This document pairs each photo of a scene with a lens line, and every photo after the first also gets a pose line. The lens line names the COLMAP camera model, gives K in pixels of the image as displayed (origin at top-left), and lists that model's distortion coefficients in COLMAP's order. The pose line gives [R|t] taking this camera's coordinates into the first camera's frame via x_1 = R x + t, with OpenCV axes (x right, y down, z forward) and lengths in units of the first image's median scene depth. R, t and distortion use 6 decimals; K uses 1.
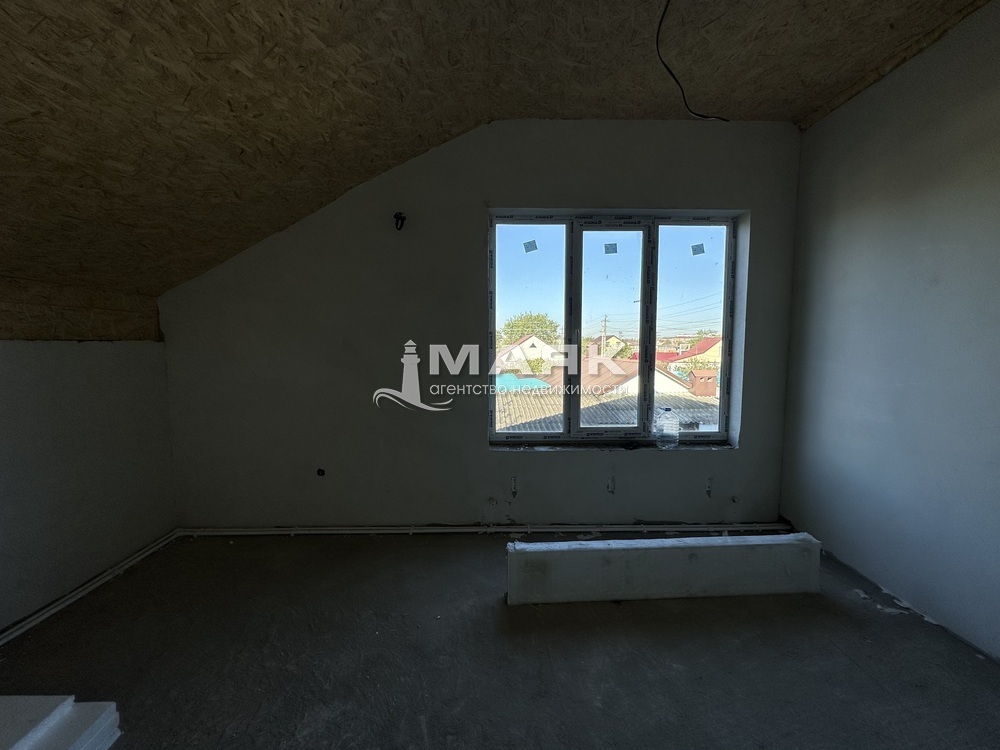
lens RADIAL K [[408.1, 0, 500.0], [0, 408.1, 375.0], [0, 0, 1]] dist [0.001036, 0.000808]
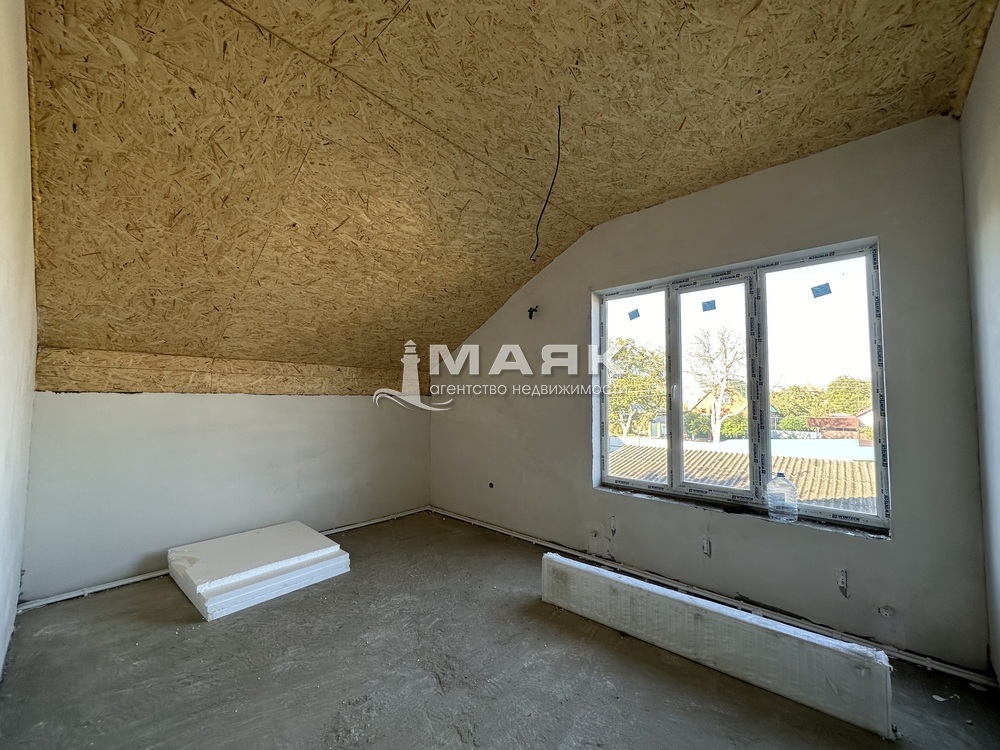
lens RADIAL K [[417.7, 0, 499.1], [0, 417.7, 370.9], [0, 0, 1]] dist [0.002294, 0.000703]
pose [[0.706953, -0.040983, -0.706072, 0.658546], [-0.059327, 0.991365, -0.116944, 0.004982], [0.704768, 0.124563, 0.698417, -0.081337]]
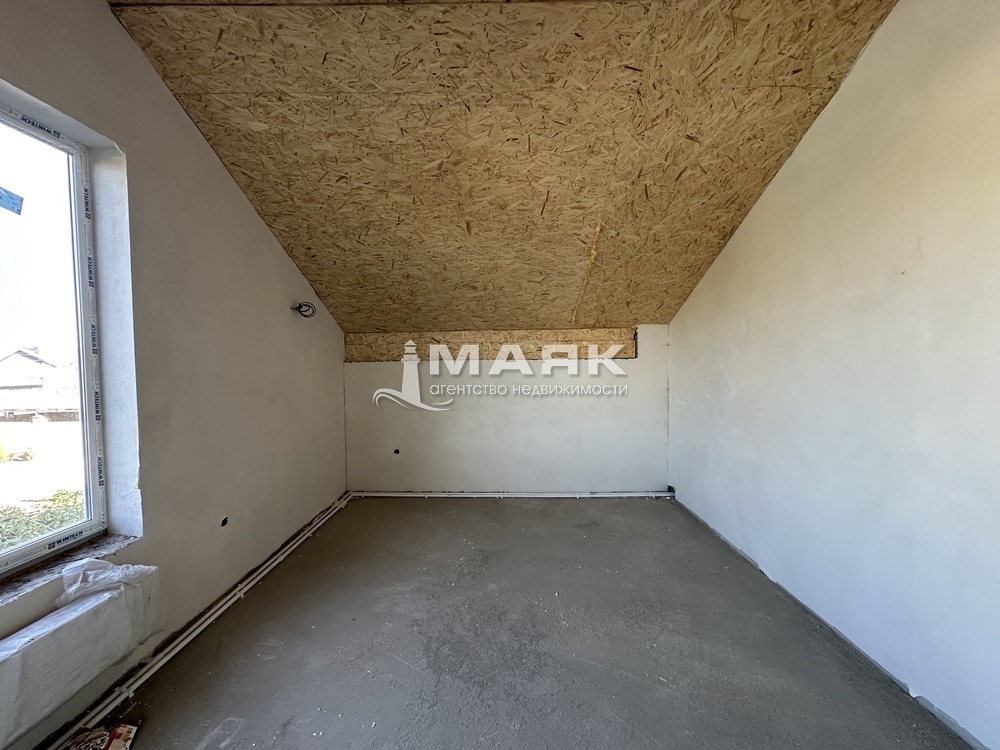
lens RADIAL K [[399.9, 0, 502.3], [0, 399.9, 376.1], [0, 0, 1]] dist [0.000796, 0.000186]
pose [[0.035279, -0.044923, 0.998367, 0.012993], [0.083331, 0.995643, 0.041856, -0.038604], [-0.995897, 0.081718, 0.038869, 0.425727]]
